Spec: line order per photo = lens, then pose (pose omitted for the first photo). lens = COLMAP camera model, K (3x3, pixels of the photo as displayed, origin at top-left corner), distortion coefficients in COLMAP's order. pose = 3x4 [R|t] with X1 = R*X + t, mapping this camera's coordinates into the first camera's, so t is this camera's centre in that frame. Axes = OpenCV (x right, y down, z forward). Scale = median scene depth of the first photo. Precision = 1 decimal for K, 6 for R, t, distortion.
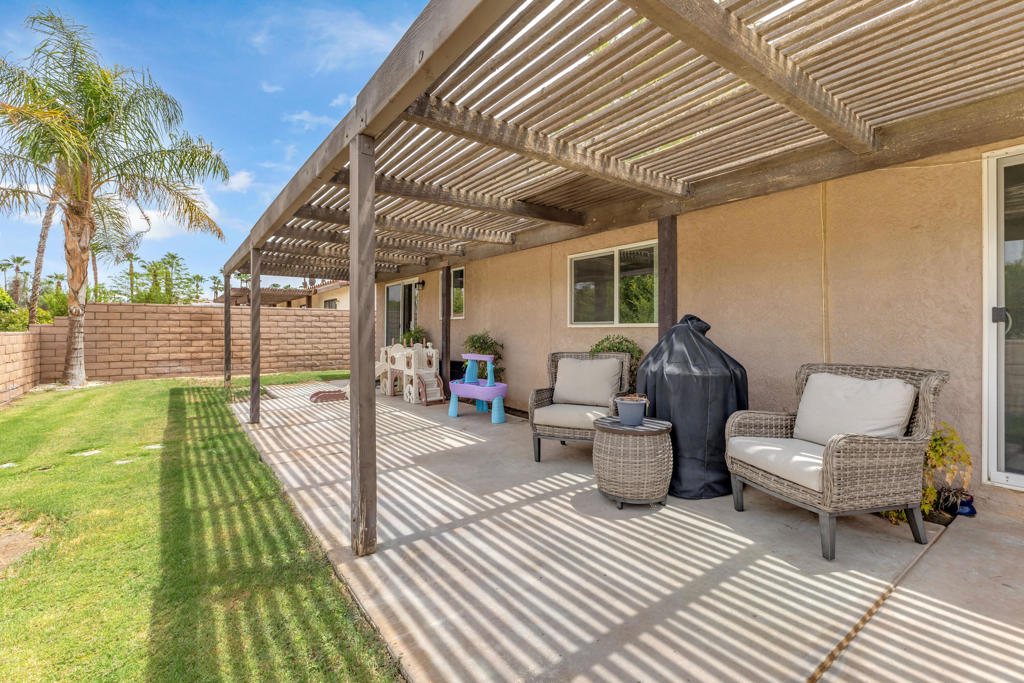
lens RADIAL K [[443.3, 0, 514.9], [0, 443.3, 335.2], [0, 0, 1]] dist [0.009902, -0.001399]
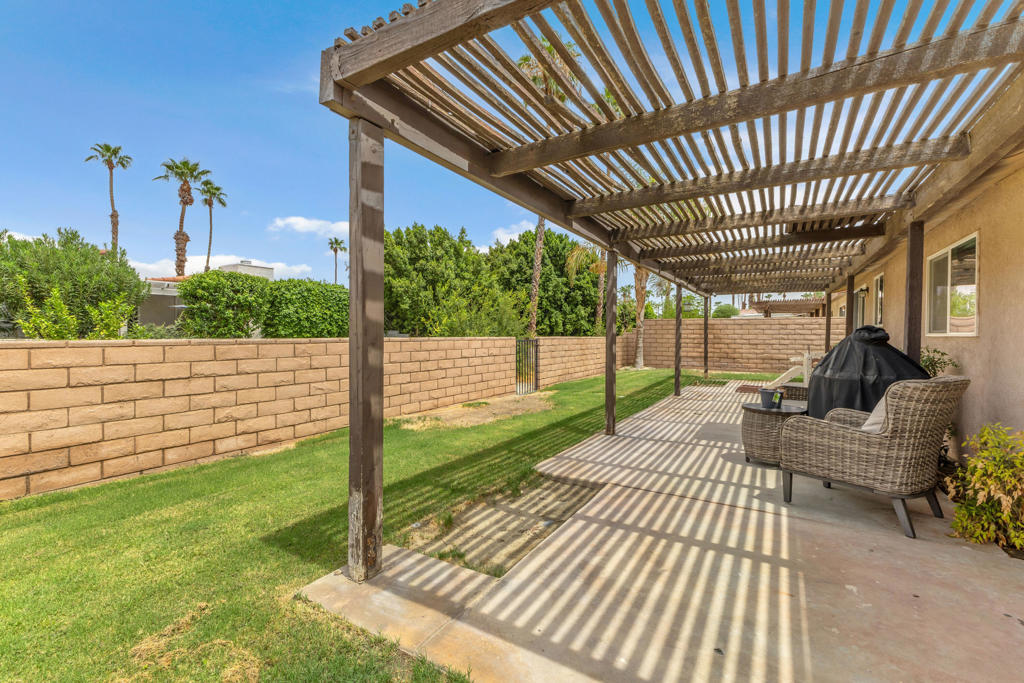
lens RADIAL K [[443.3, 0, 512.2], [0, 443.3, 340.3], [0, 0, 1]] dist [0.009902, -0.001399]
pose [[0.372426, 0.013933, -0.927957, 0.625229], [-0.017585, 0.999814, 0.007954, -0.000153], [0.927895, 0.013356, 0.372601, -0.121349]]
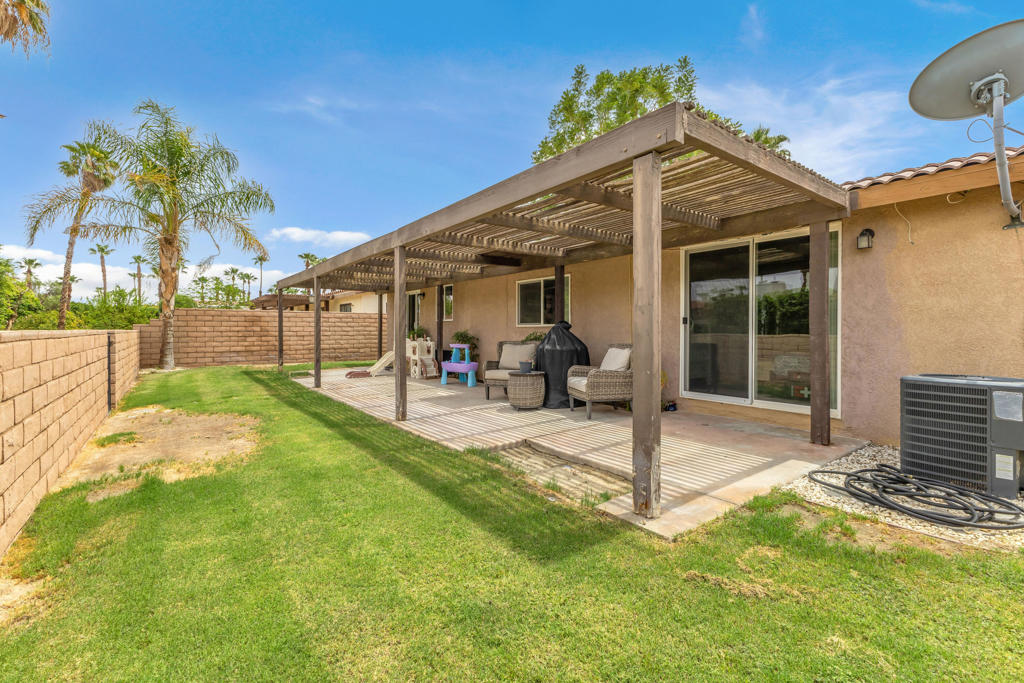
lens RADIAL K [[443.3, 0, 514.9], [0, 443.3, 335.0], [0, 0, 1]] dist [0.009902, -0.001399]
pose [[0.999994, -0.000192, 0.003555, 0.104556], [0.000193, 1.000000, -0.000192, 0.011811], [-0.003555, 0.000193, 0.999994, -0.553445]]
